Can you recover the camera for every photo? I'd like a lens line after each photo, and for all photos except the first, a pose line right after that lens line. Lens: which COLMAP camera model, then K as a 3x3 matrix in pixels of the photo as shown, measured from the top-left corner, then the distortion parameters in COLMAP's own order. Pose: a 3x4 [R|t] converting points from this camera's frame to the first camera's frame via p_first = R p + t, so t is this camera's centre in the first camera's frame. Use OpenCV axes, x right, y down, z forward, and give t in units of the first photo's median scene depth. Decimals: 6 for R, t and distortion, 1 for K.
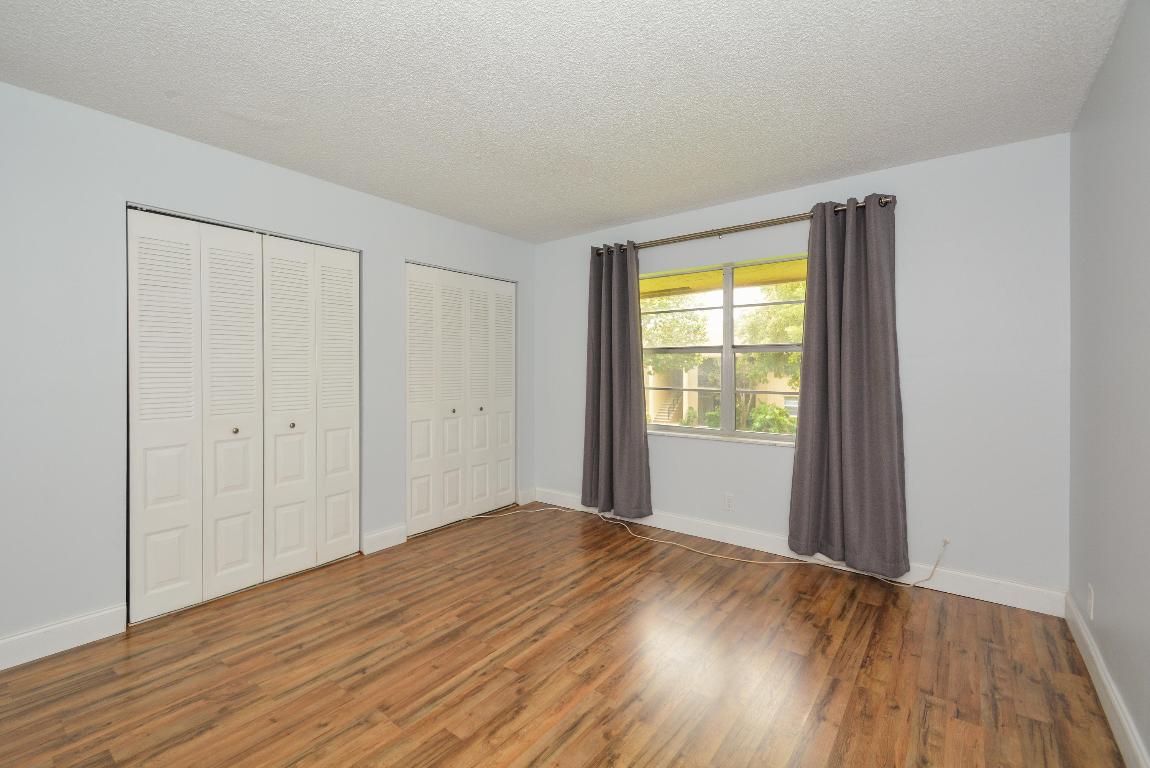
lens RADIAL K [[516.9, 0, 566.9], [0, 516.9, 366.9], [0, 0, 1]] dist [0.028714, -0.014883]
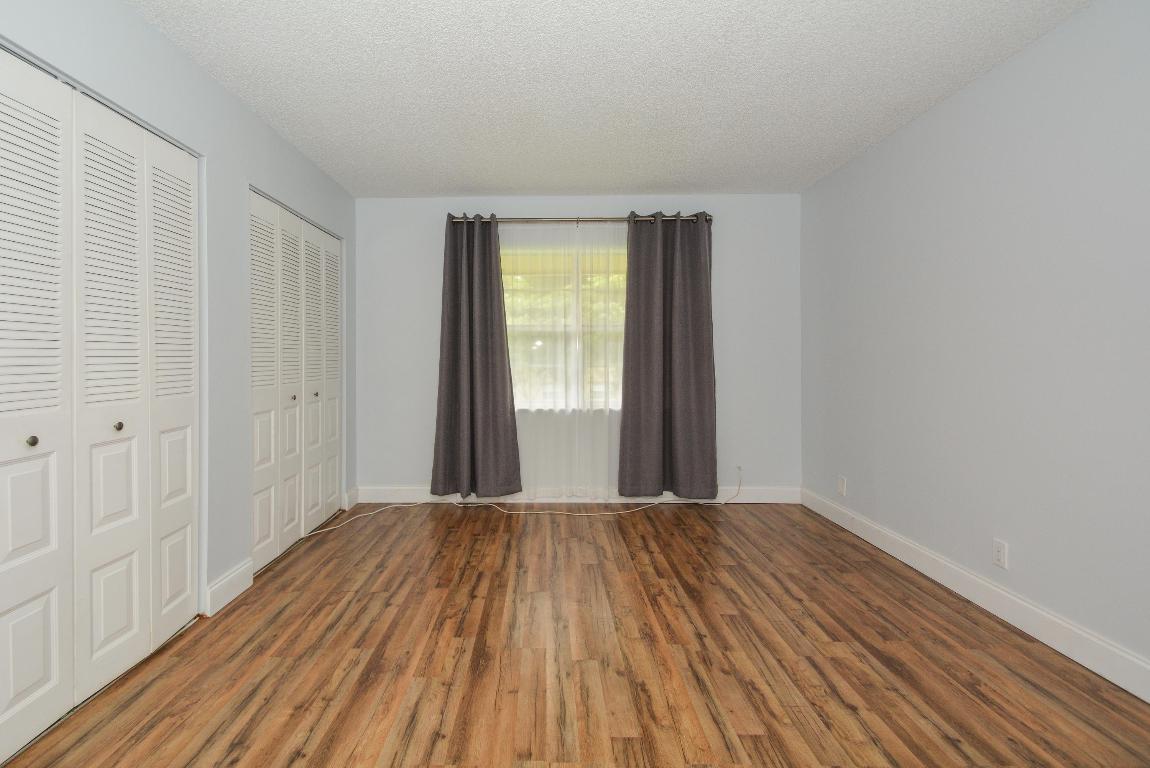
lens RADIAL K [[507.3, 0, 559.5], [0, 507.3, 352.0], [0, 0, 1]] dist [0.037367, -0.021864]
pose [[0.777266, 0.003433, 0.629162, -0.503900], [0.001981, 0.999967, -0.007904, 0.033082], [-0.629169, 0.007390, 0.777234, 0.228585]]
